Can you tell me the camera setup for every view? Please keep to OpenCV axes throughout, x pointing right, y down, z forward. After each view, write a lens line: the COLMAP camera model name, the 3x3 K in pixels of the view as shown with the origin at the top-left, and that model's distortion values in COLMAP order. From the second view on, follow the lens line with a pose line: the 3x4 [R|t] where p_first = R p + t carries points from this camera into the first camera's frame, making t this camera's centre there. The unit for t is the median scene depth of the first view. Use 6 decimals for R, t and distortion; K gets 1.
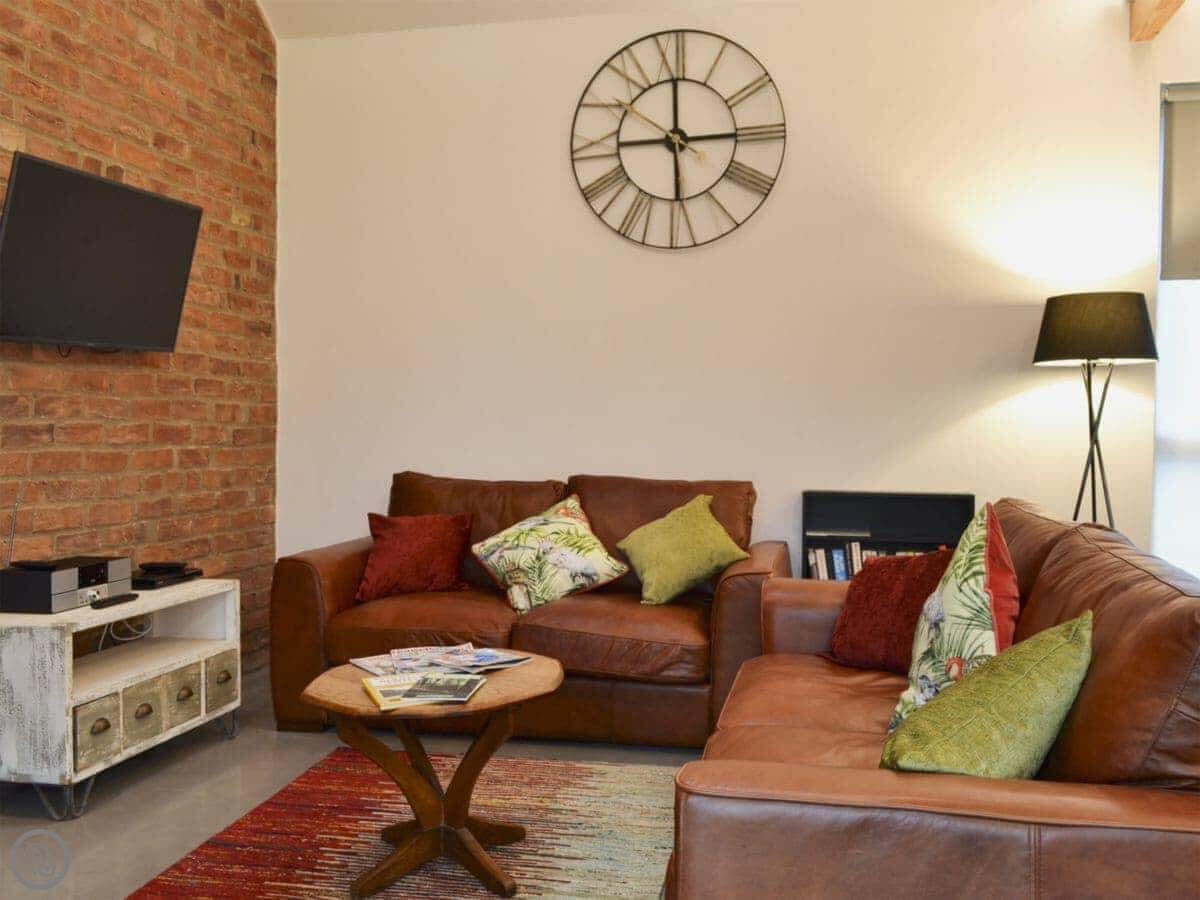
lens RADIAL K [[1069.8, 0, 600.0], [0, 1069.8, 450.0], [0, 0, 1]] dist [0.008039, 0.001252]
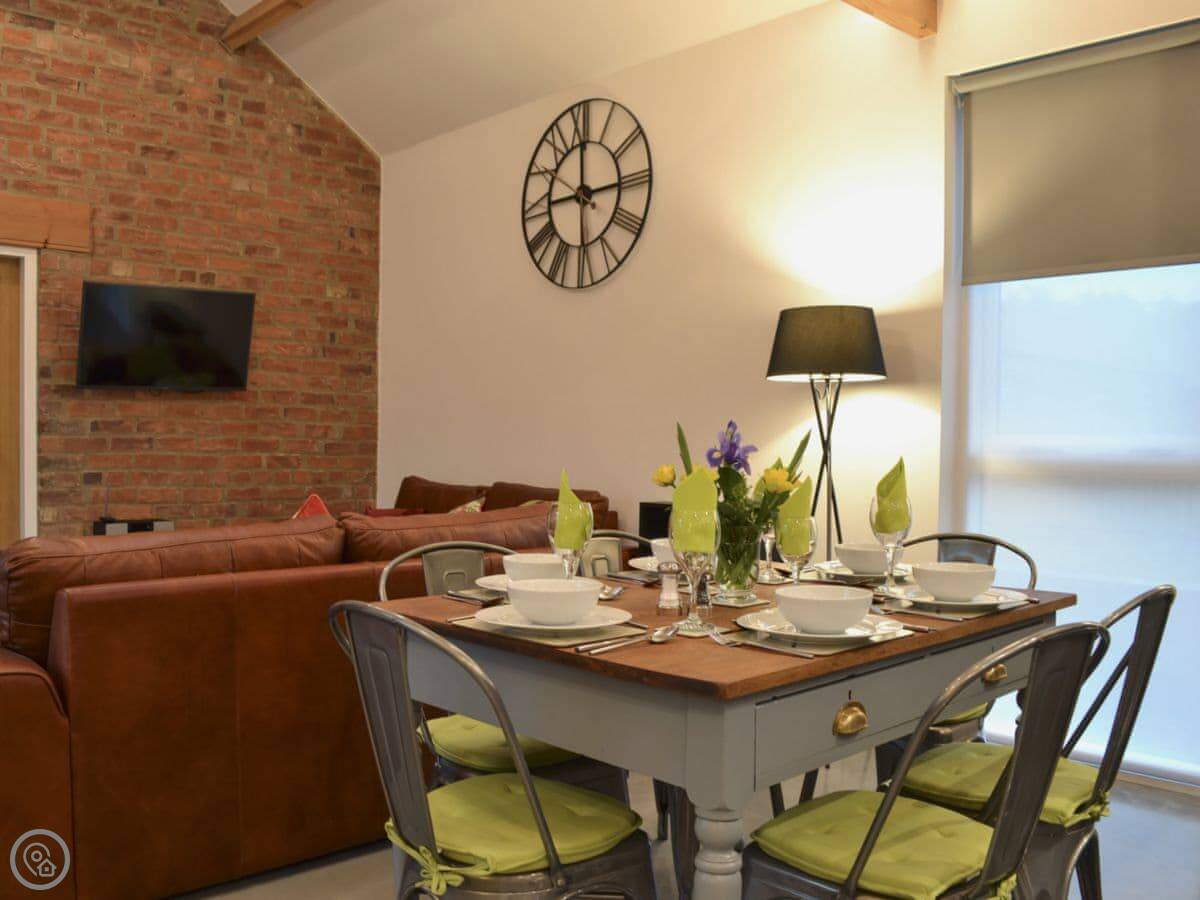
lens RADIAL K [[1084.5, 0, 595.0], [0, 1084.5, 482.3], [0, 0, 1]] dist [-0.091256, 0.010317]
pose [[0.799515, 0.028393, -0.599975, 0.796210], [-0.024594, 0.999592, 0.014531, 0.003154], [0.600143, 0.003138, 0.799887, 0.082008]]
